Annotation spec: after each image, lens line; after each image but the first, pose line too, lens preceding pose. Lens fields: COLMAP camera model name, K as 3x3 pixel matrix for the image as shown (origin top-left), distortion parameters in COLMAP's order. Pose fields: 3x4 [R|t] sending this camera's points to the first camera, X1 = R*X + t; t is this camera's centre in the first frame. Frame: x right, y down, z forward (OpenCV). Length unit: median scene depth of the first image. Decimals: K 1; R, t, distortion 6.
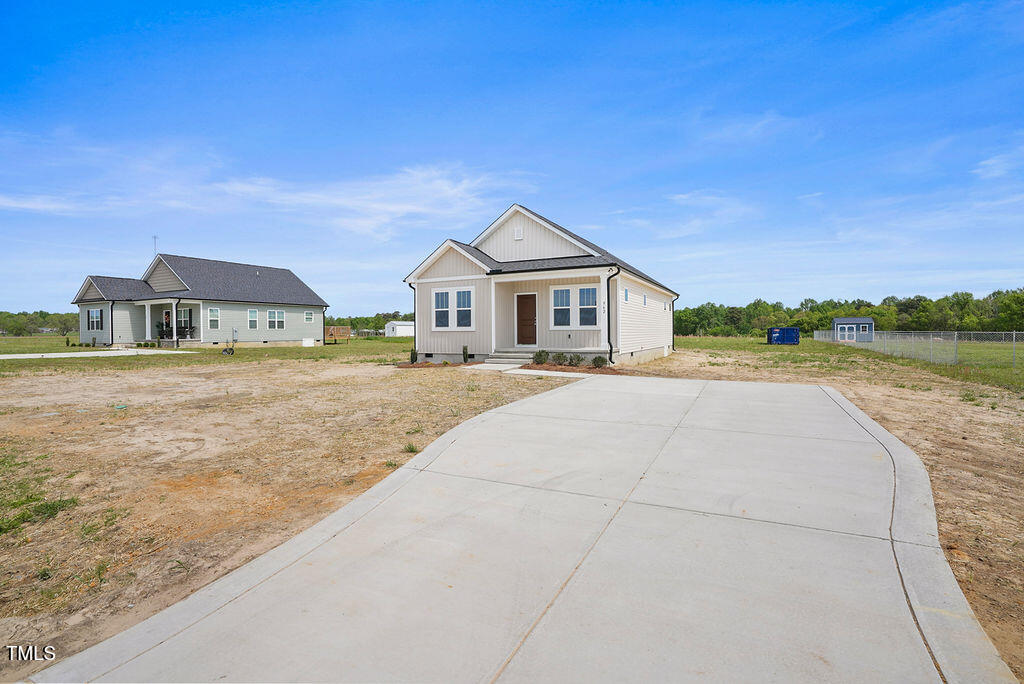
lens RADIAL K [[477.9, 0, 512.5], [0, 477.9, 337.8], [0, 0, 1]] dist [-0.043291, 0.000090]
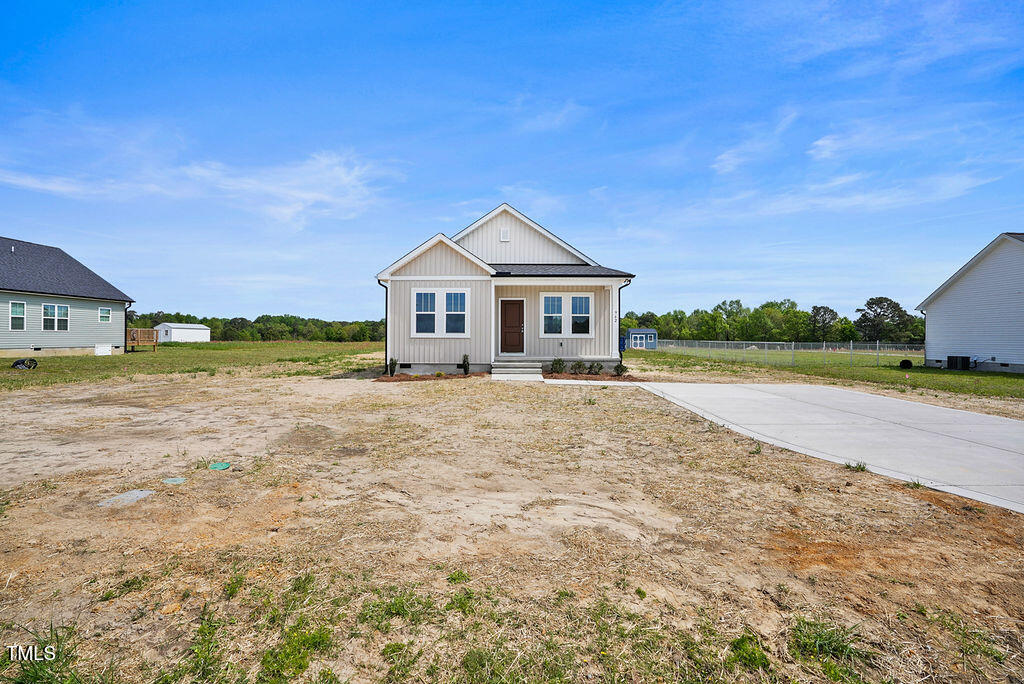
lens RADIAL K [[477.9, 0, 512.5], [0, 477.9, 337.8], [0, 0, 1]] dist [-0.043291, 0.000090]
pose [[0.890189, 0.010246, 0.455477, -0.400947], [-0.004282, 0.999891, -0.014124, -0.002239], [-0.455572, 0.010622, 0.890136, 0.156678]]
